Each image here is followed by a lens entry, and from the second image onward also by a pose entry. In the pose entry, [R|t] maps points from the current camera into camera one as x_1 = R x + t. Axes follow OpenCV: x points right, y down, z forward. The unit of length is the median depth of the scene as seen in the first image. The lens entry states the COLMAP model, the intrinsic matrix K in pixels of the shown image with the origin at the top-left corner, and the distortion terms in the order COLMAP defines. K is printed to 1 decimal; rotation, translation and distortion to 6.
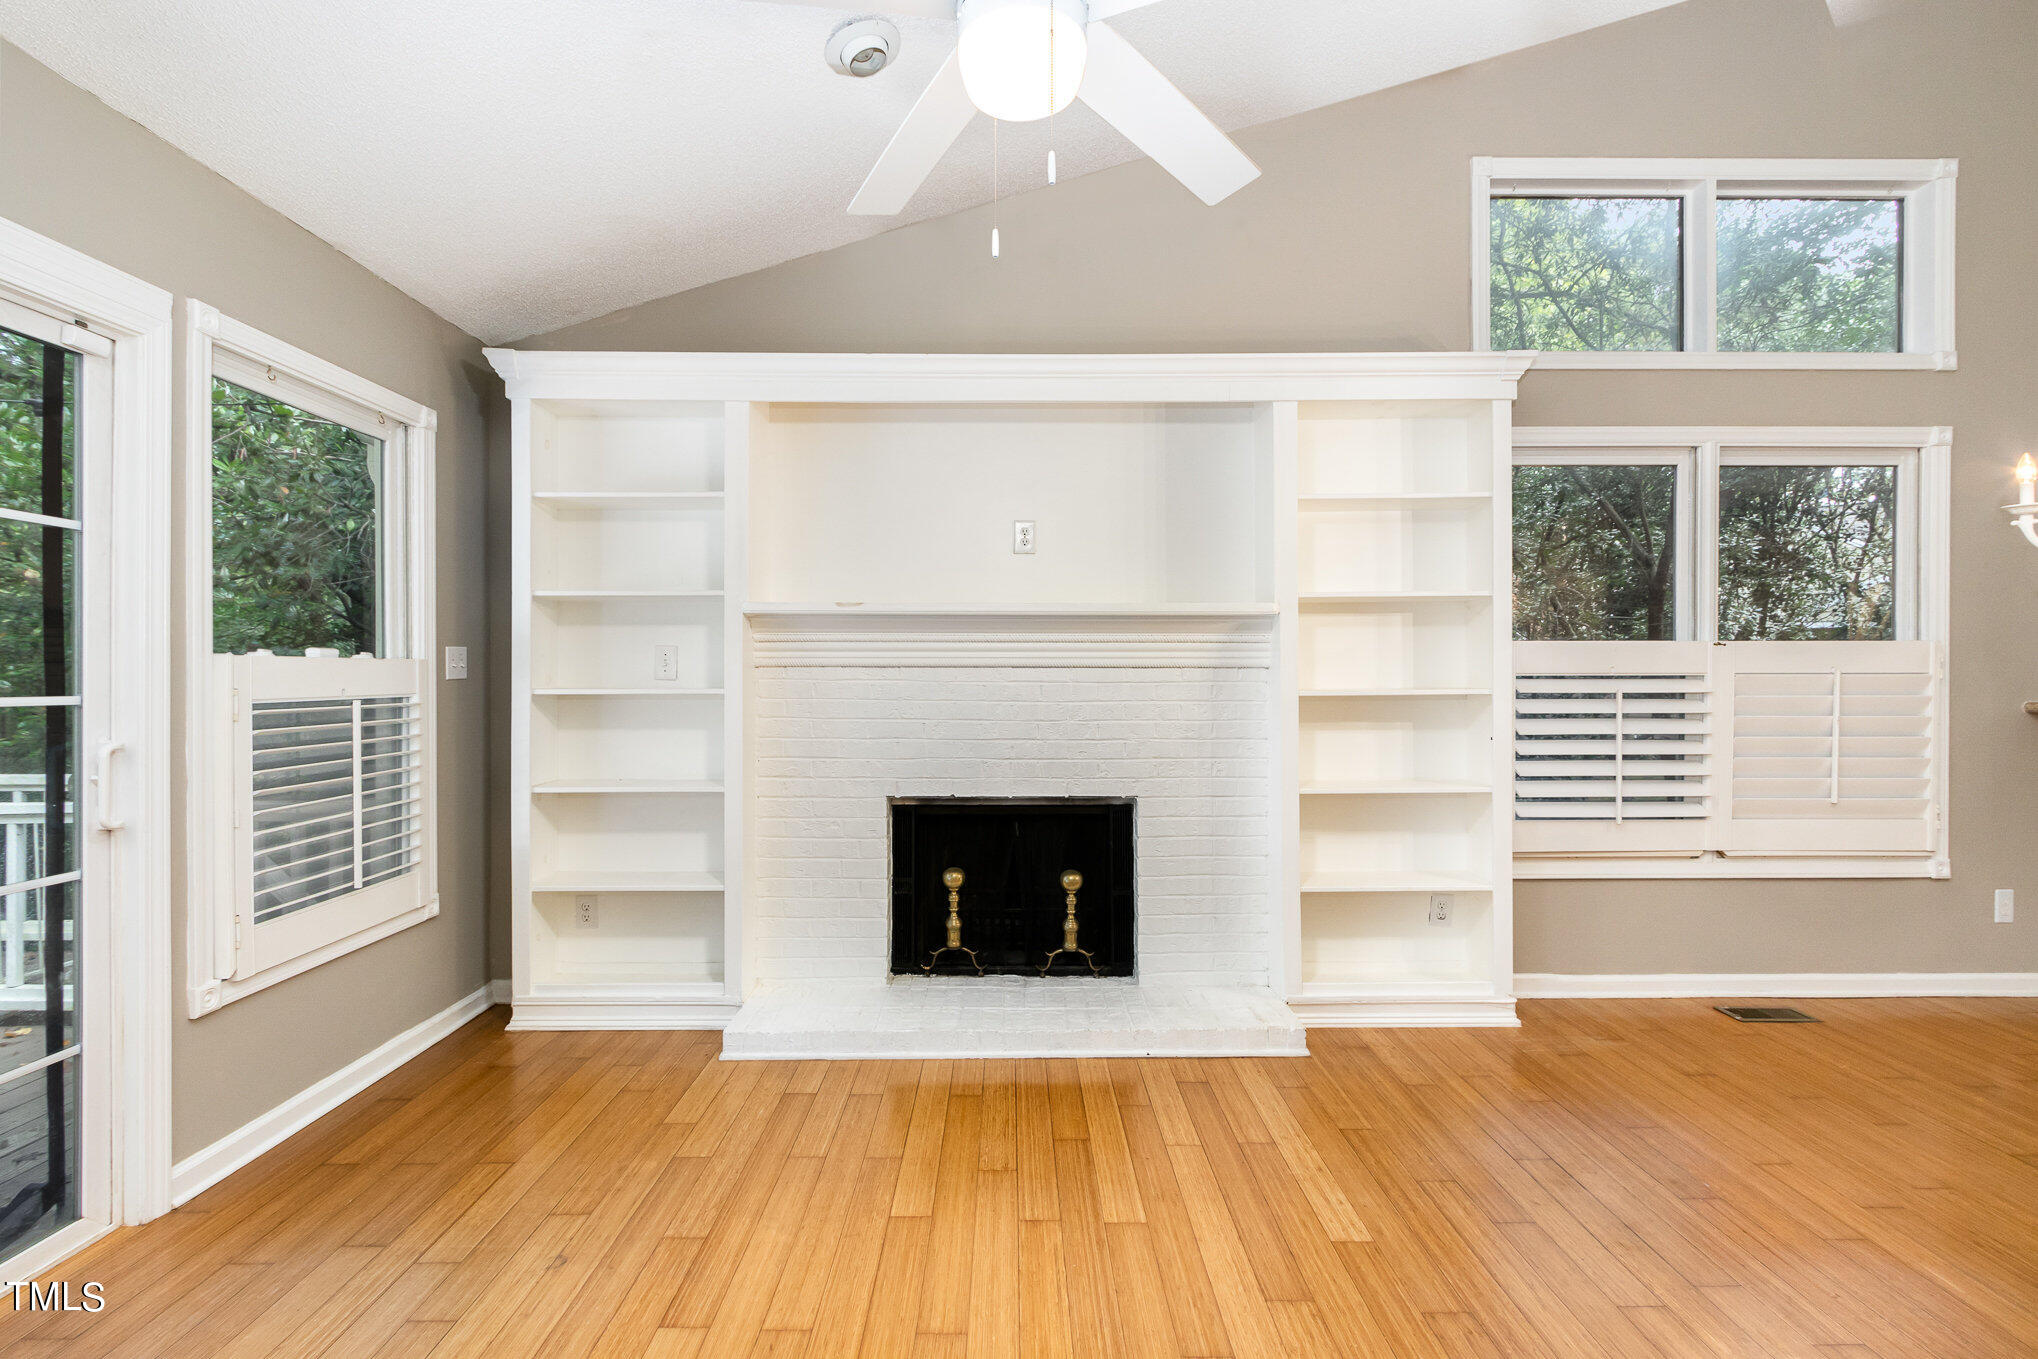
lens RADIAL K [[930.8, 0, 1014.5], [0, 930.8, 678.6], [0, 0, 1]] dist [0.002192, -0.000272]
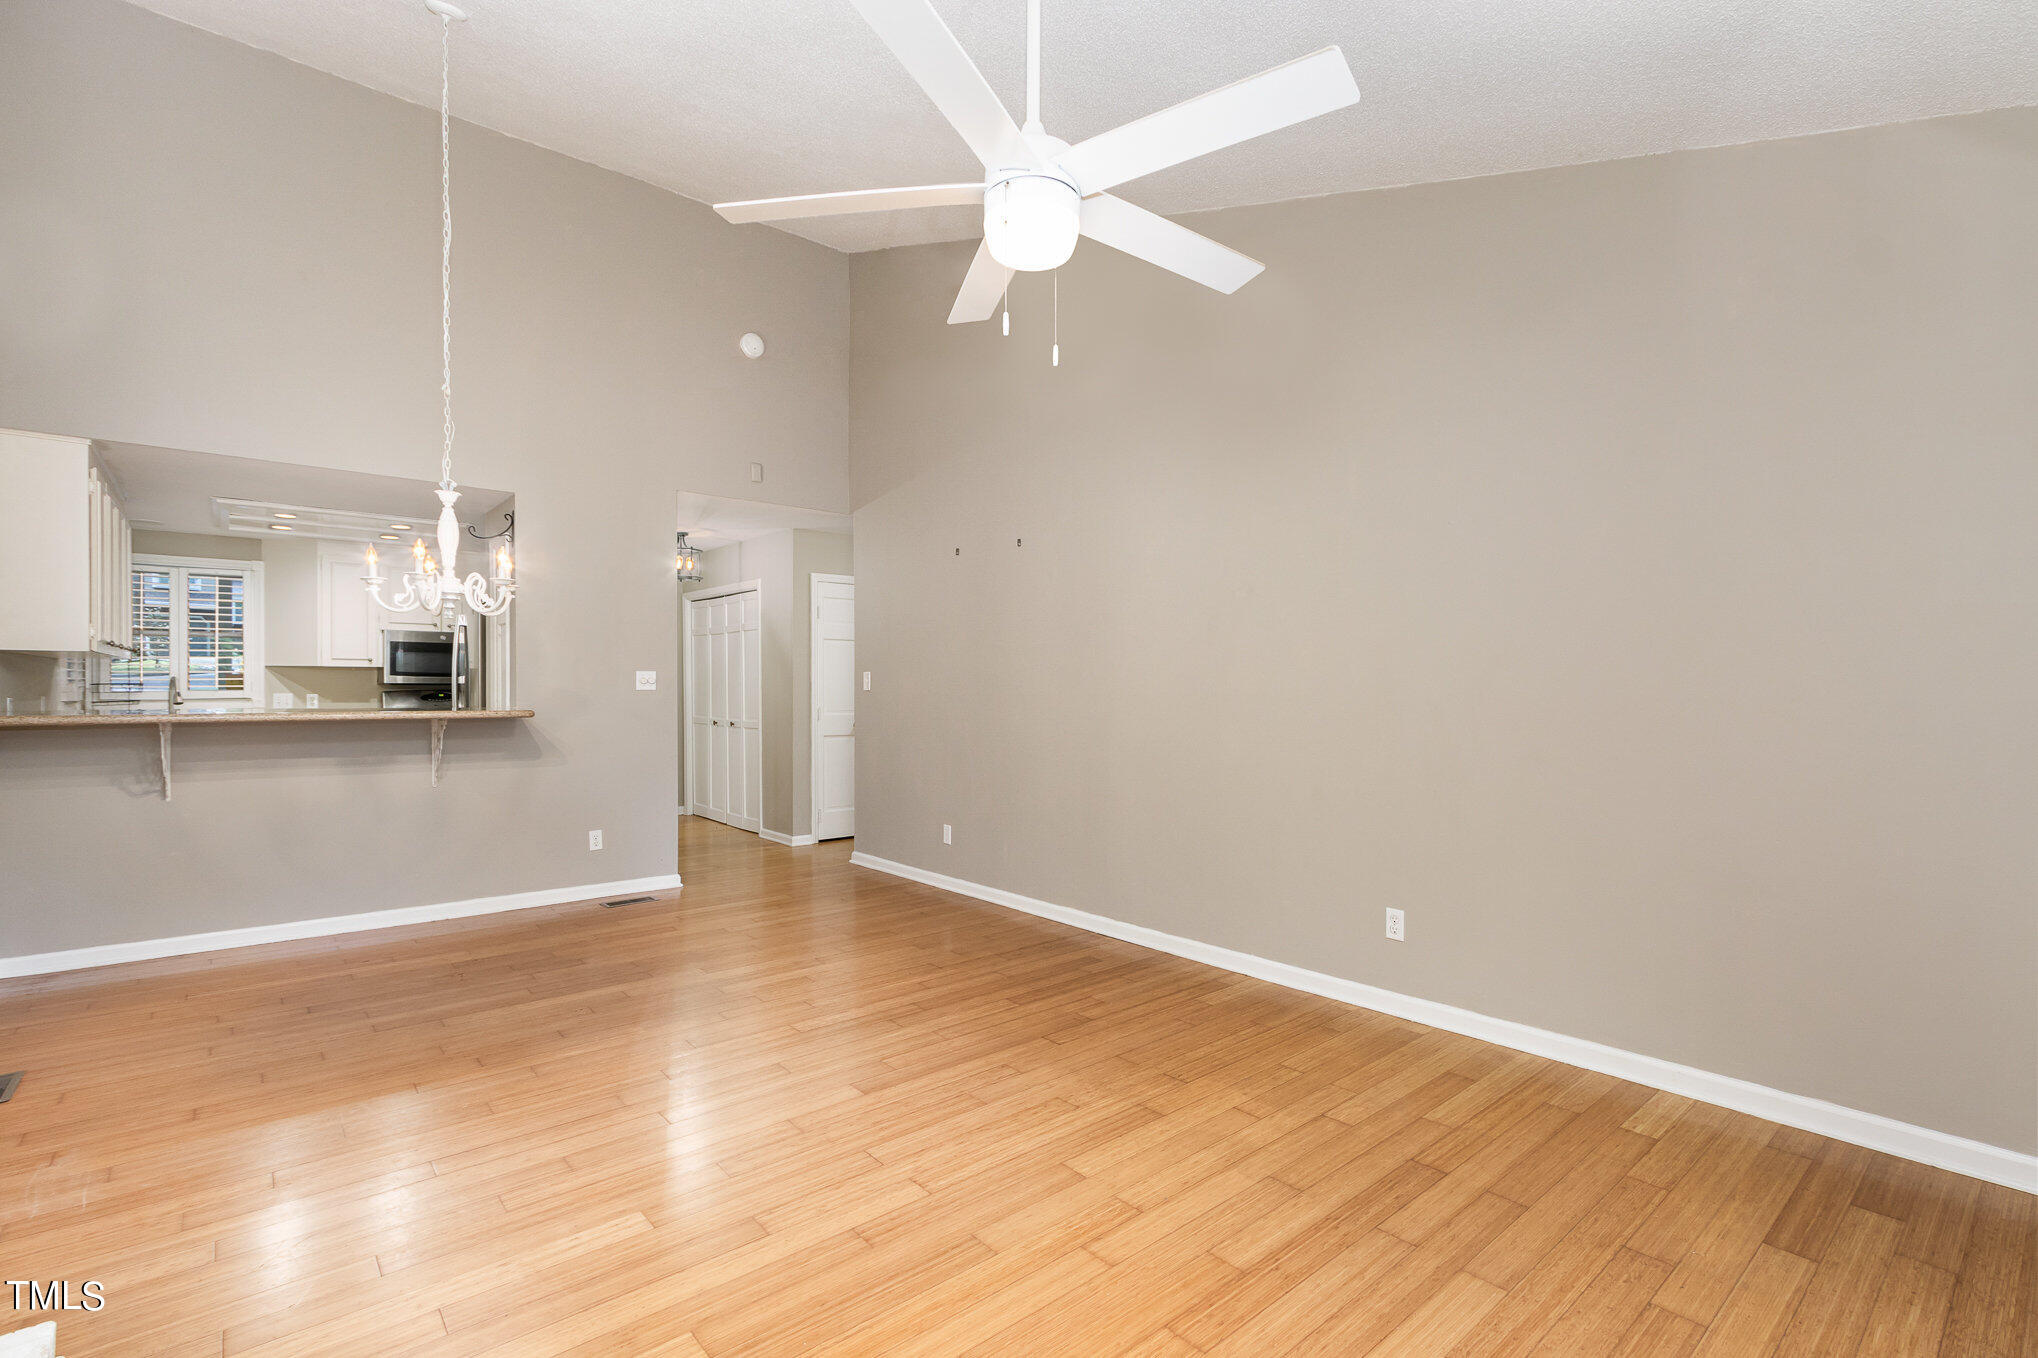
lens RADIAL K [[930.8, 0, 1019.4], [0, 930.8, 691.3], [0, 0, 1]] dist [0.002192, -0.000272]
pose [[-0.648475, -0.002427, 0.761232, -0.435496], [0.002692, 0.999981, 0.005482, -0.003676], [-0.761231, 0.005604, -0.648457, 0.820397]]
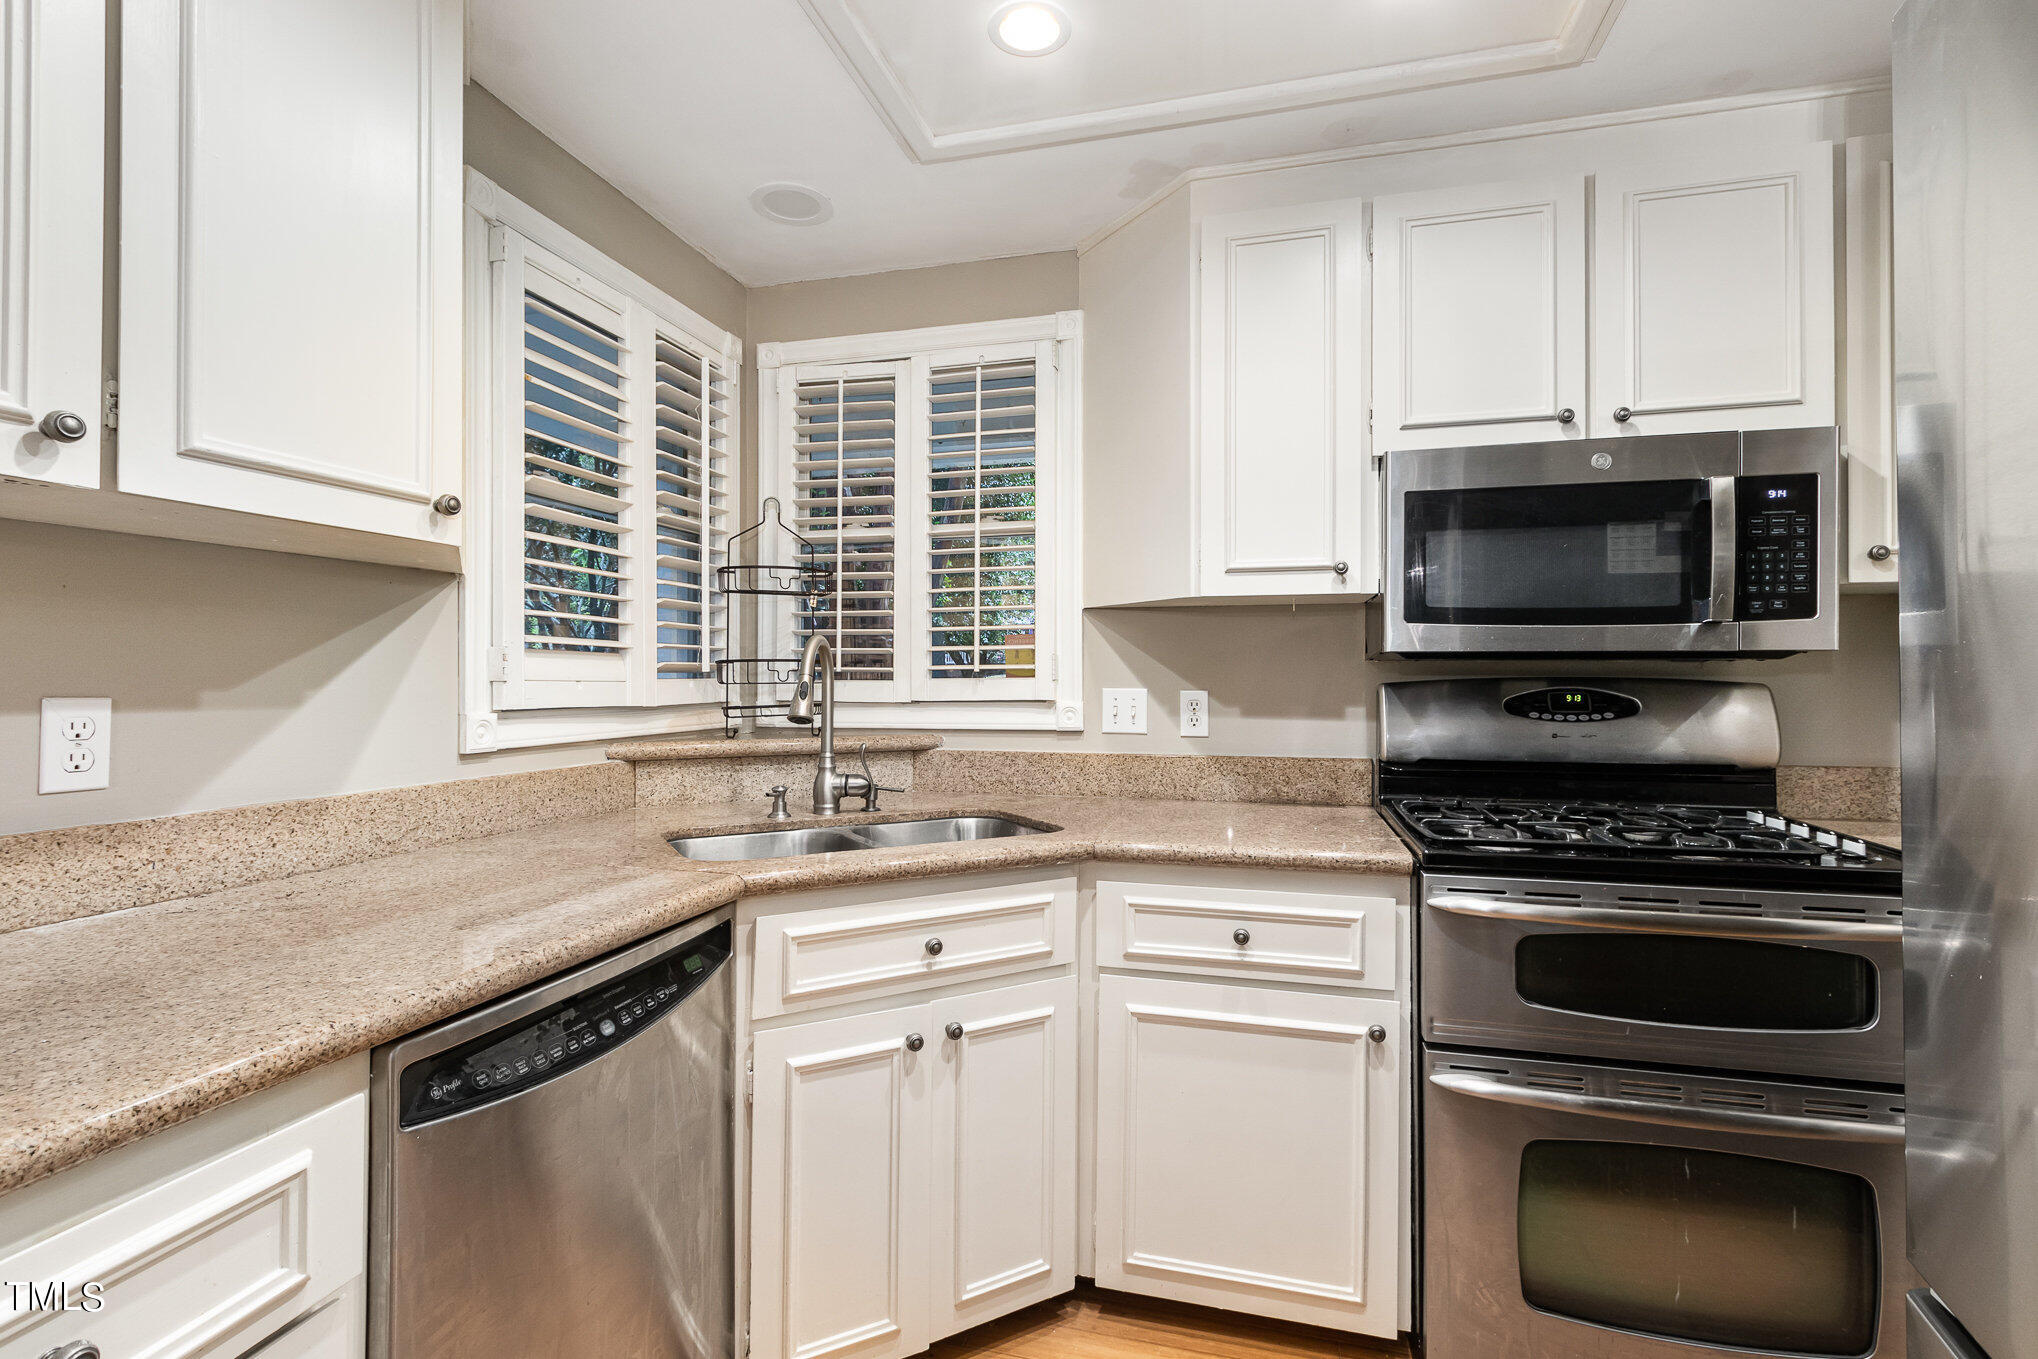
lens RADIAL K [[930.8, 0, 1034.5], [0, 930.8, 668.7], [0, 0, 1]] dist [0.002192, -0.000272]
pose [[0.246650, 0.010865, 0.969044, 1.474615], [0.002219, 0.999928, -0.011776, 0.001193], [-0.969102, 0.005055, 0.246608, 0.617256]]
